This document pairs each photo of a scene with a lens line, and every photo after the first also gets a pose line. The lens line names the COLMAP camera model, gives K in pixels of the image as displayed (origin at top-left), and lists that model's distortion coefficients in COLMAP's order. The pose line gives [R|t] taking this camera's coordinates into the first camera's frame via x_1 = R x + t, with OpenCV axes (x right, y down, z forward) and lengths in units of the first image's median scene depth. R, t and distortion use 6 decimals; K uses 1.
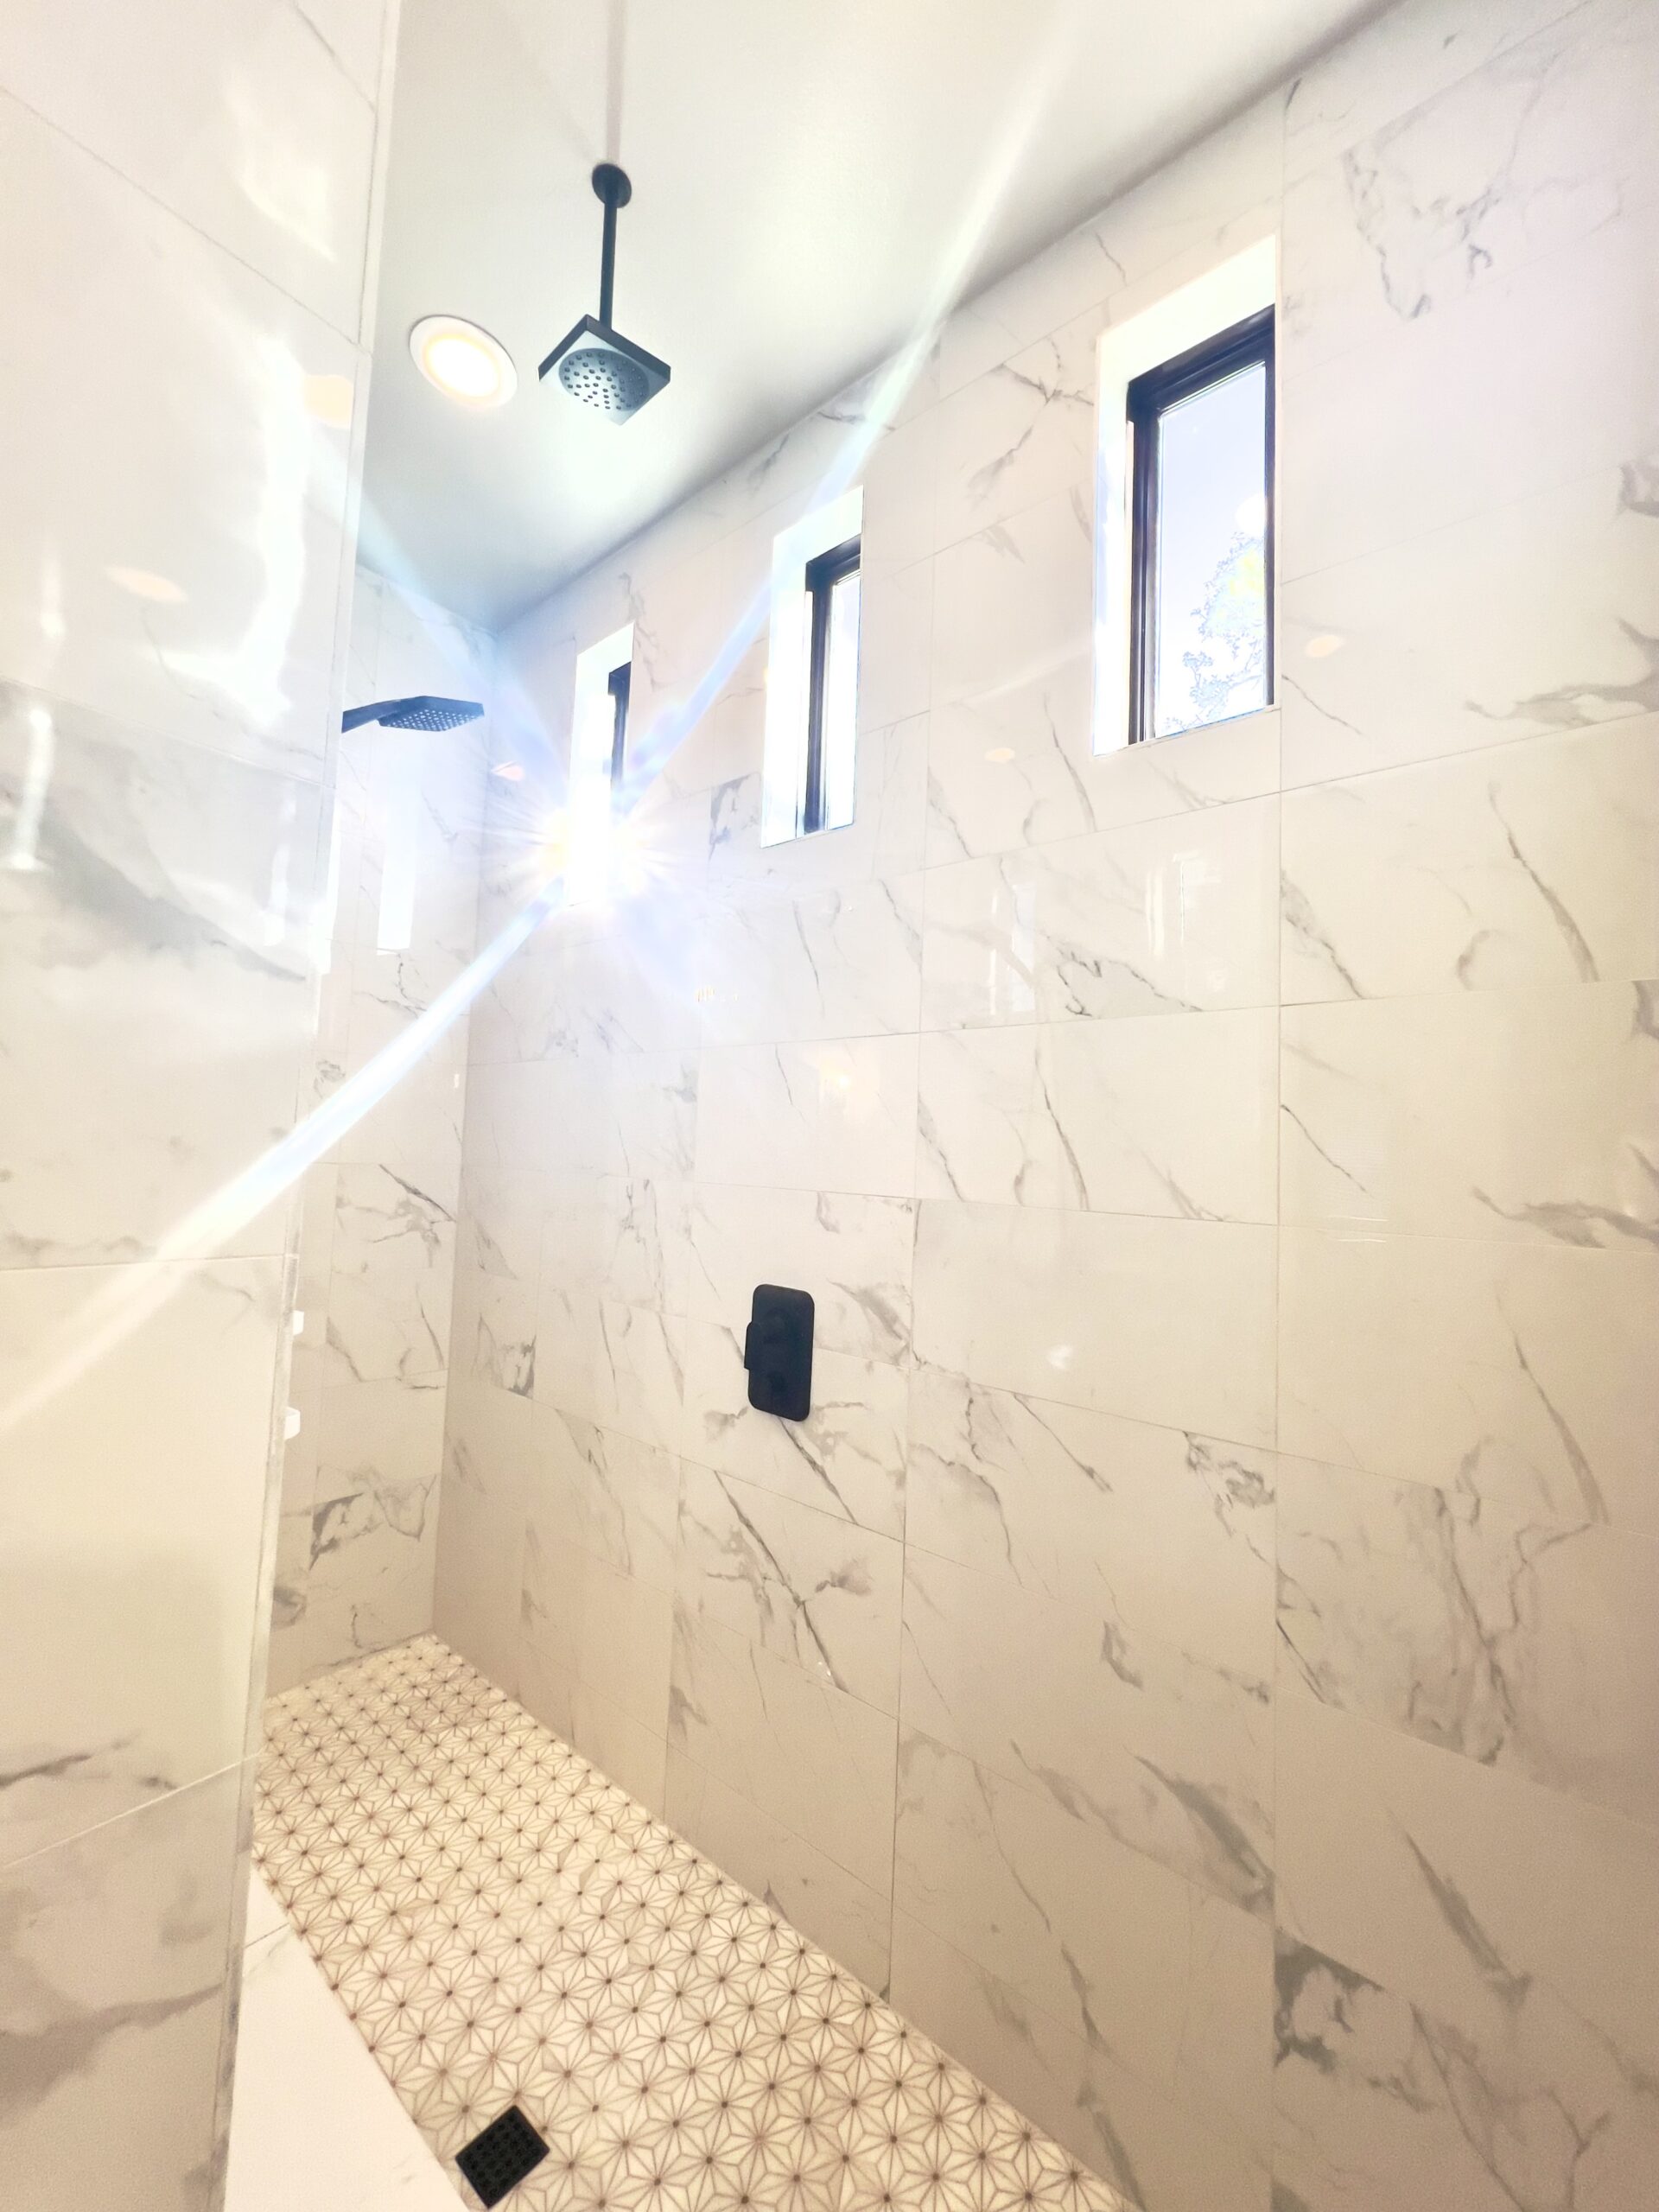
lens RADIAL K [[879.6, 0, 837.7], [0, 879.6, 1093.7], [0, 0, 1]] dist [-0.004768, 0.000137]
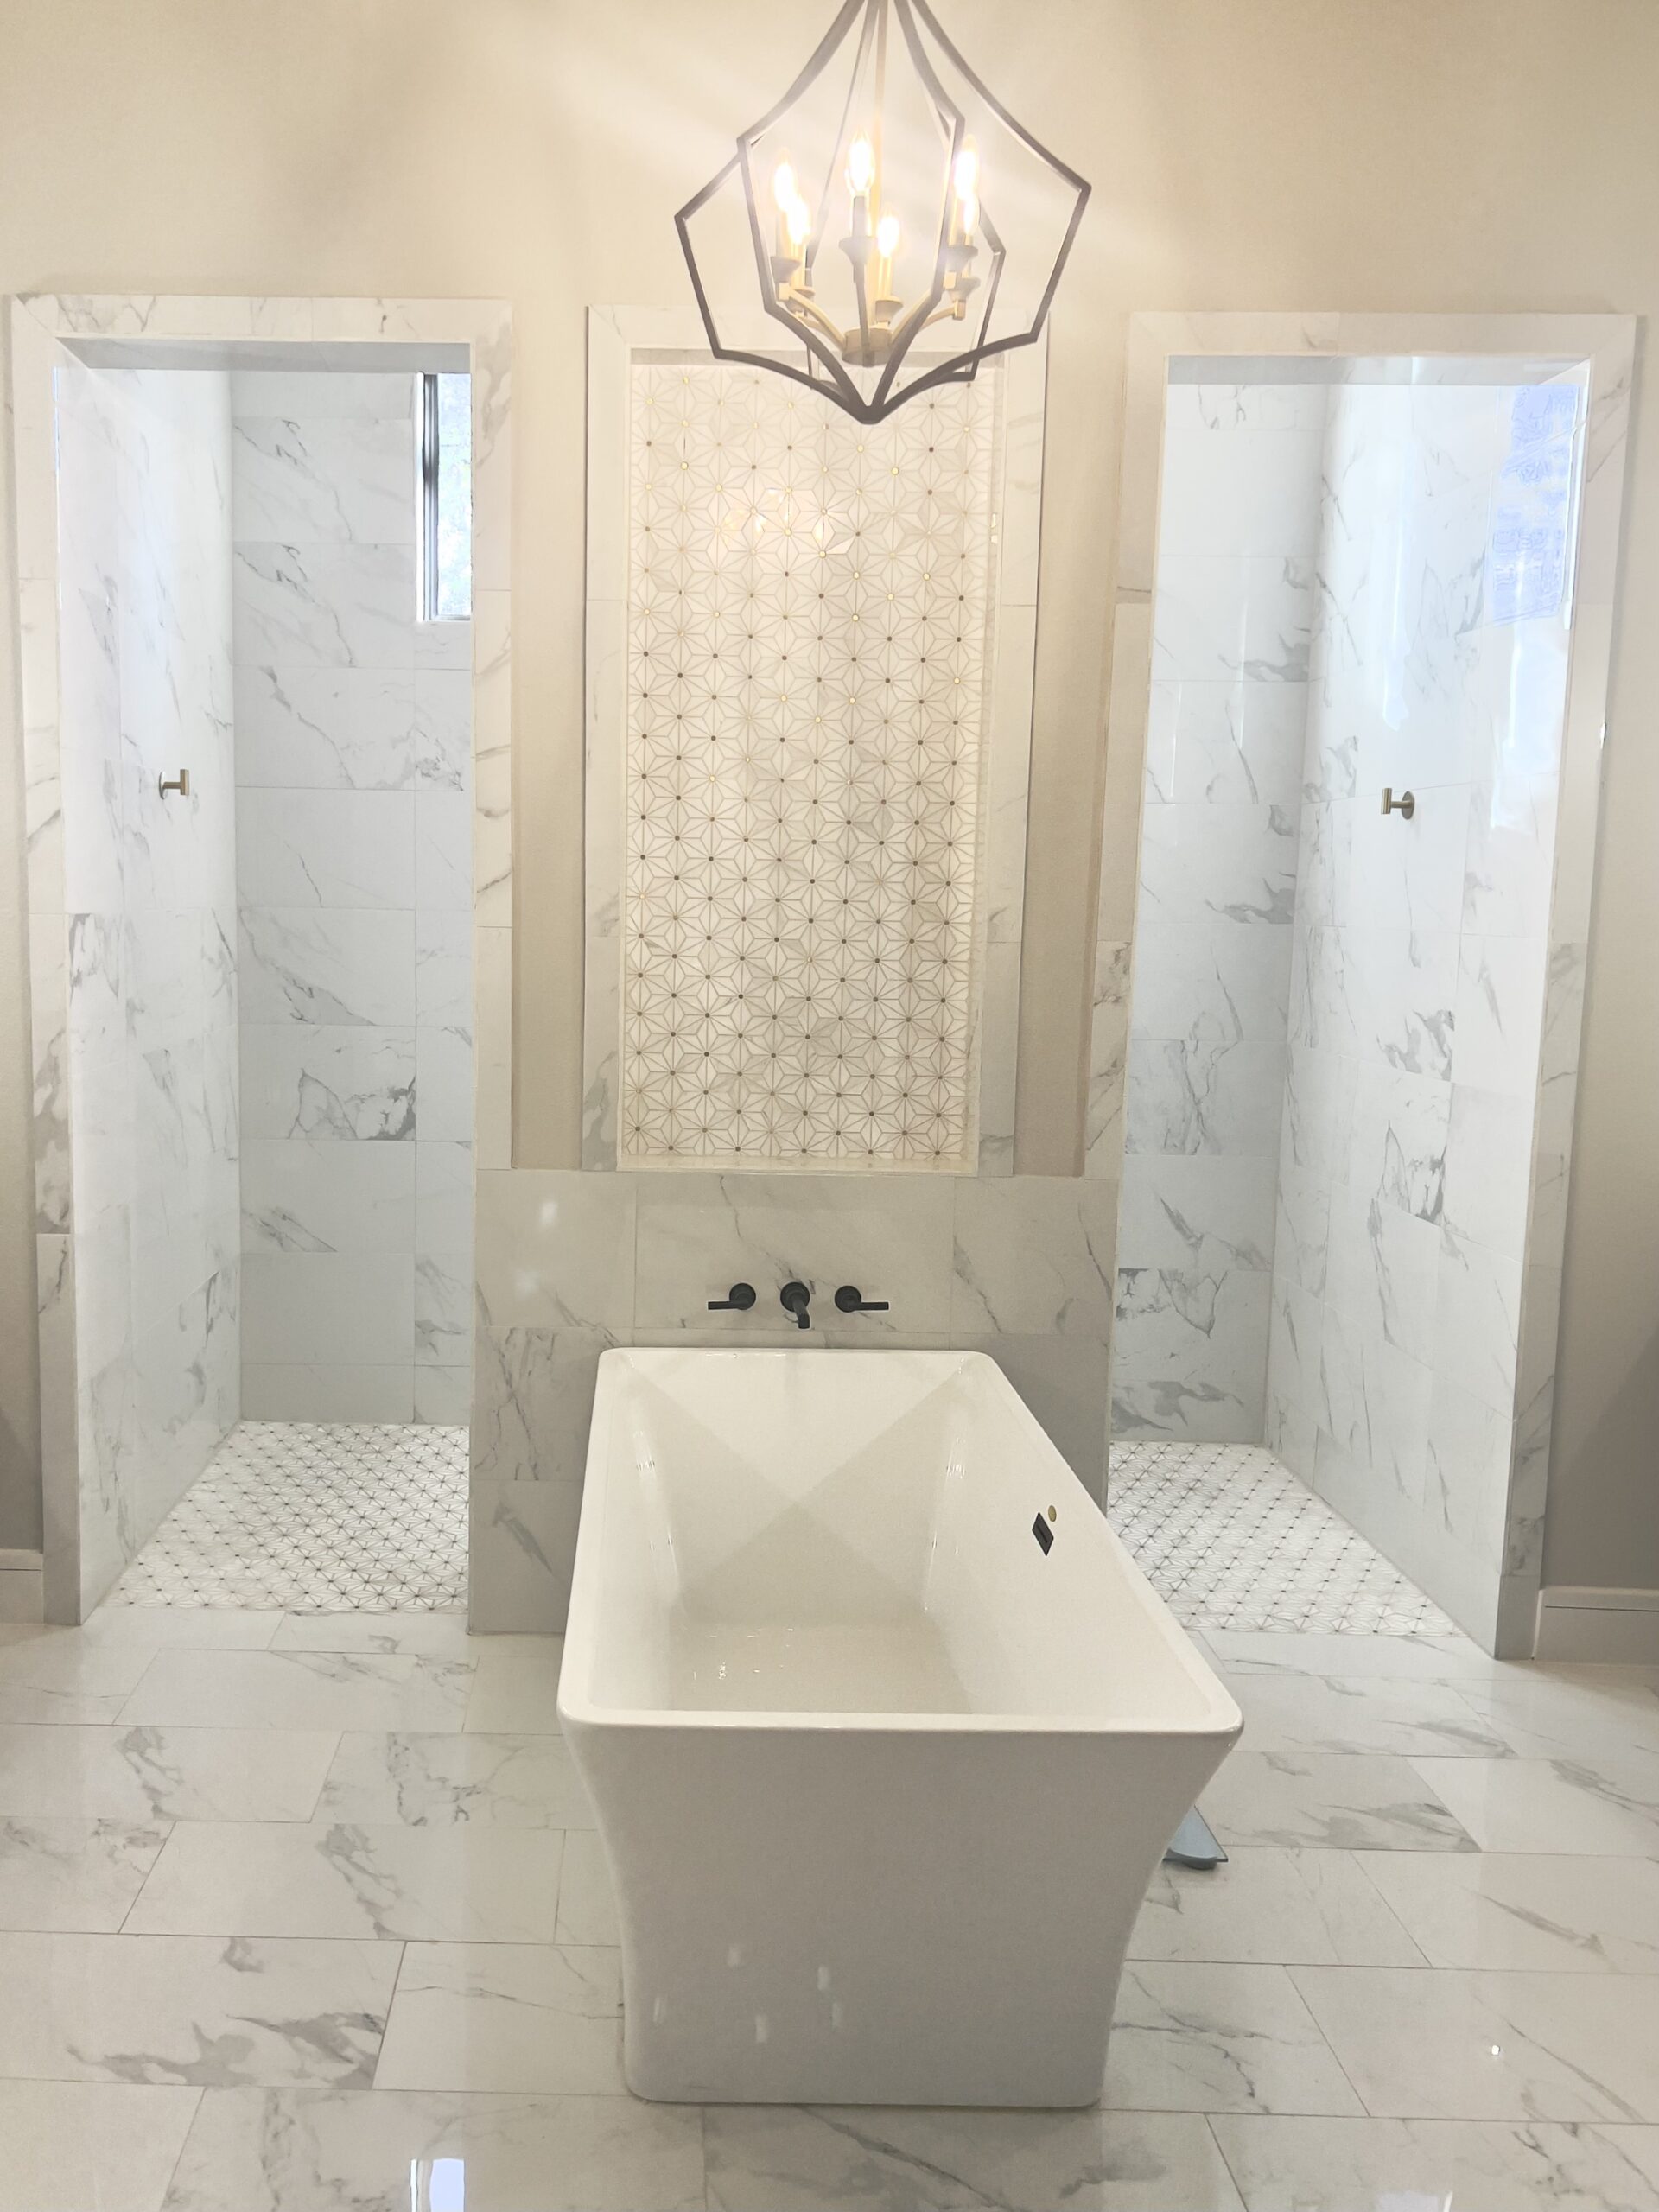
lens RADIAL K [[1659.9, 0, 671.8], [0, 1659.9, 1097.1], [0, 0, 1]] dist [0.036282, -0.010711]
pose [[0.766214, -0.095954, 0.635381, -1.851956], [-0.034201, 0.981297, 0.189438, -0.091724], [-0.641675, -0.166881, 0.748602, -0.819017]]
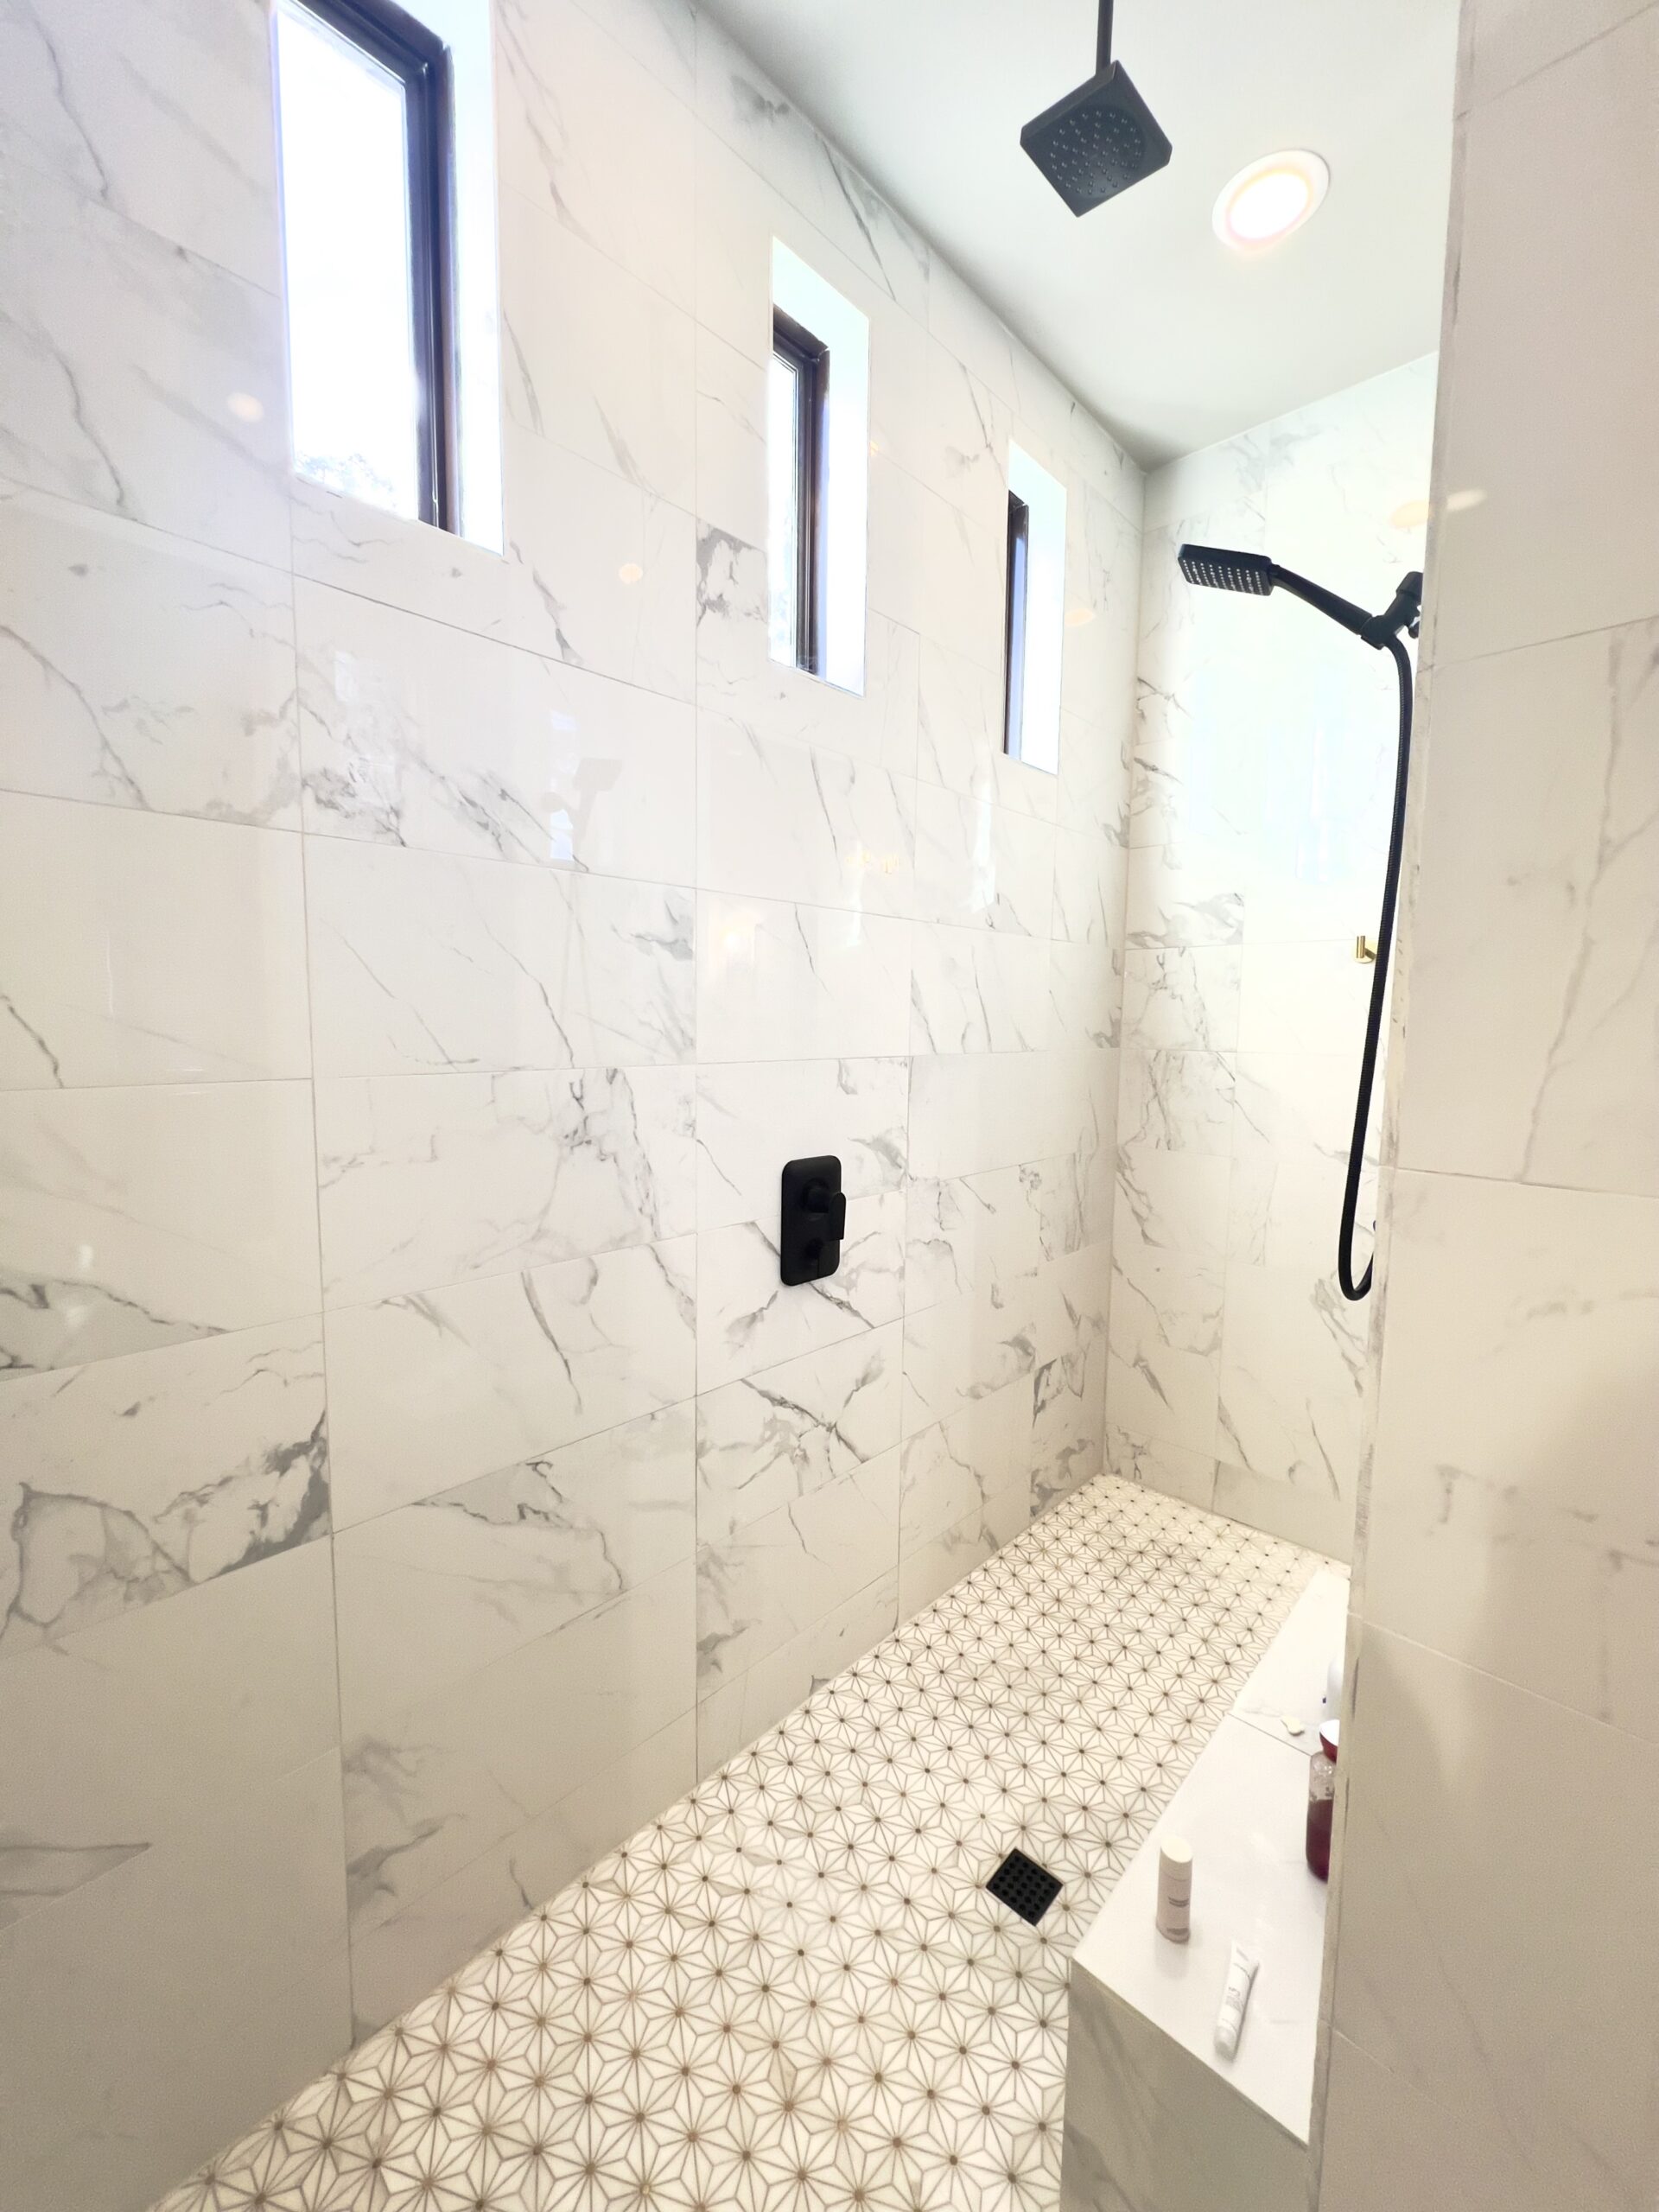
lens RADIAL K [[880.0, 0, 831.3], [0, 880.0, 1099.6], [0, 0, 1]] dist [-0.004541, 0.000812]
pose [[0.057588, -0.127151, 0.990210, -1.120730], [-0.077110, 0.988327, 0.131394, 0.023904], [-0.995358, -0.083922, 0.047111, 1.008725]]
